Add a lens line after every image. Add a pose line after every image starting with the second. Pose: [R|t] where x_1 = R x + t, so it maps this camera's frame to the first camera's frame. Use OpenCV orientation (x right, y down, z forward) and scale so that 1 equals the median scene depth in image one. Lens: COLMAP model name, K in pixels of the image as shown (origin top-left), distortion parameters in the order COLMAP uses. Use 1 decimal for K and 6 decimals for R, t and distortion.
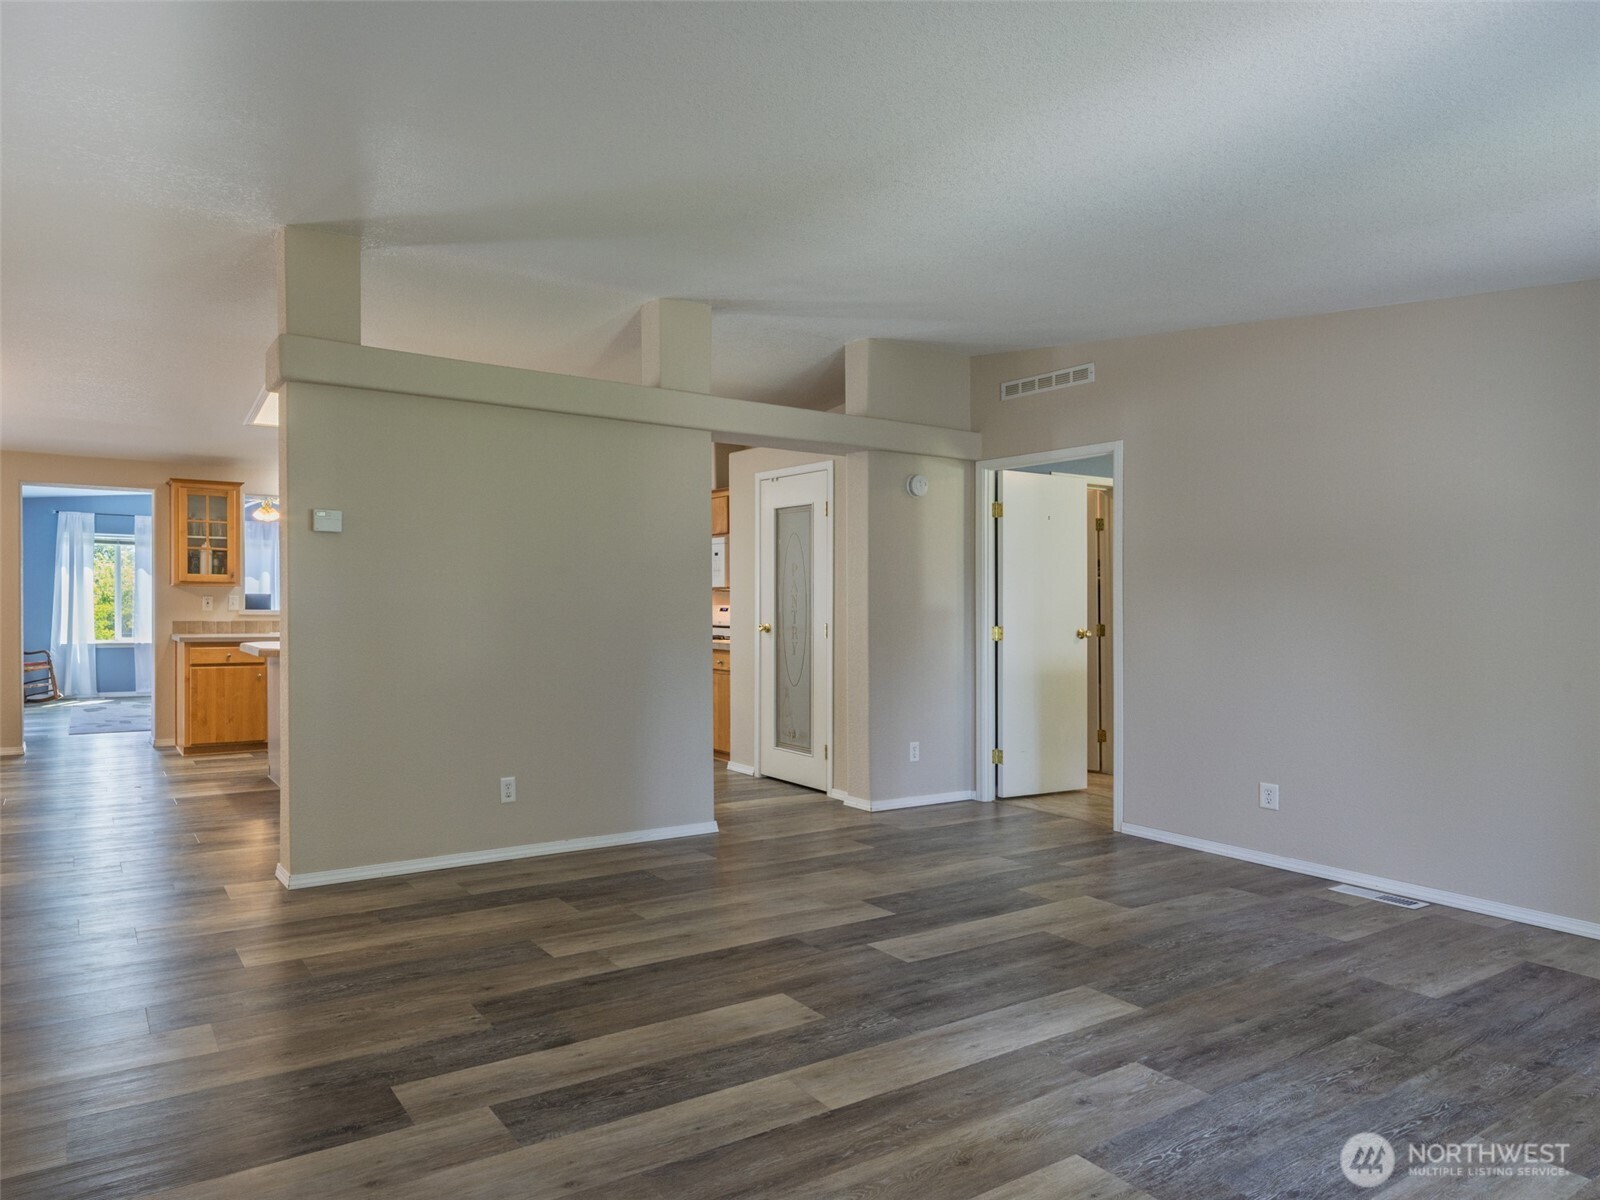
lens RADIAL K [[1078.4, 0, 799.2], [0, 1078.4, 643.6], [0, 0, 1]] dist [-0.032347, 0.000405]
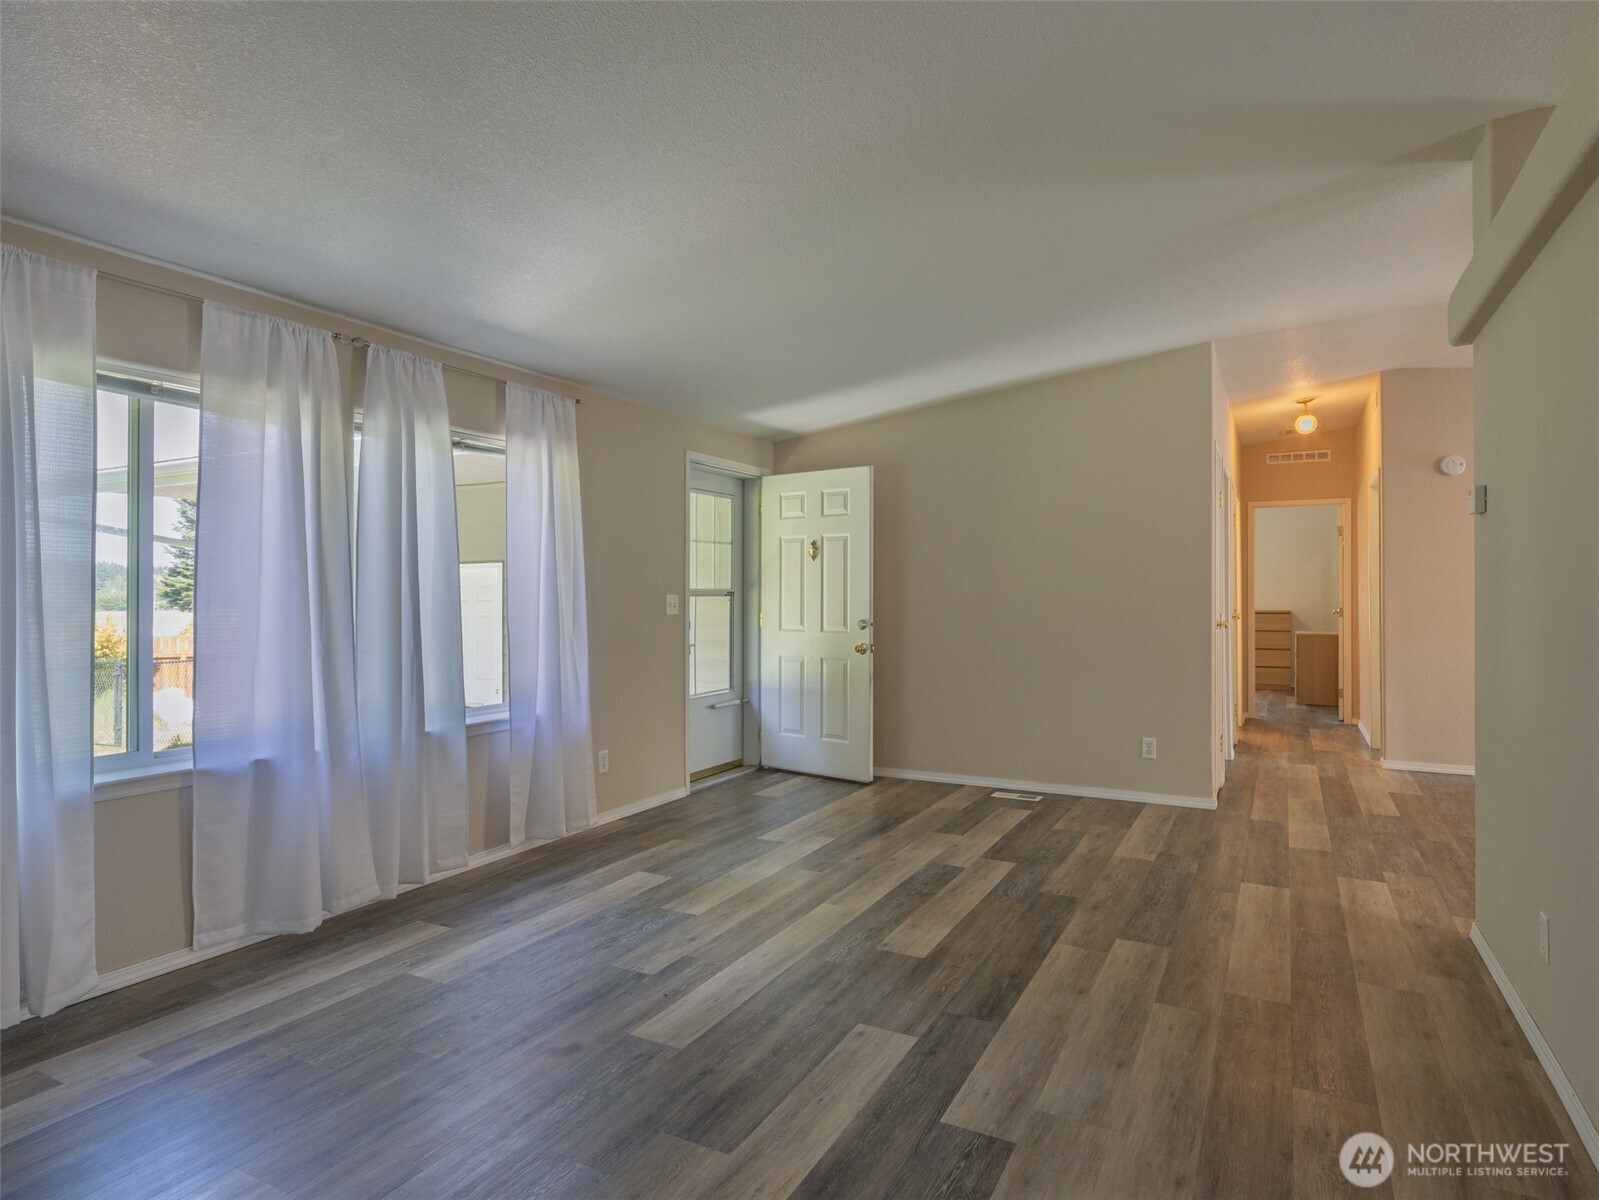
lens RADIAL K [[1231.7, 0, 800.7], [0, 1231.7, 549.1], [0, 0, 1]] dist [0.002208, 0.000139]
pose [[-0.951322, -0.009036, -0.308066, 0.607770], [-0.011744, 0.999907, 0.006937, -0.168096], [0.307975, 0.010218, -0.951340, 2.487664]]
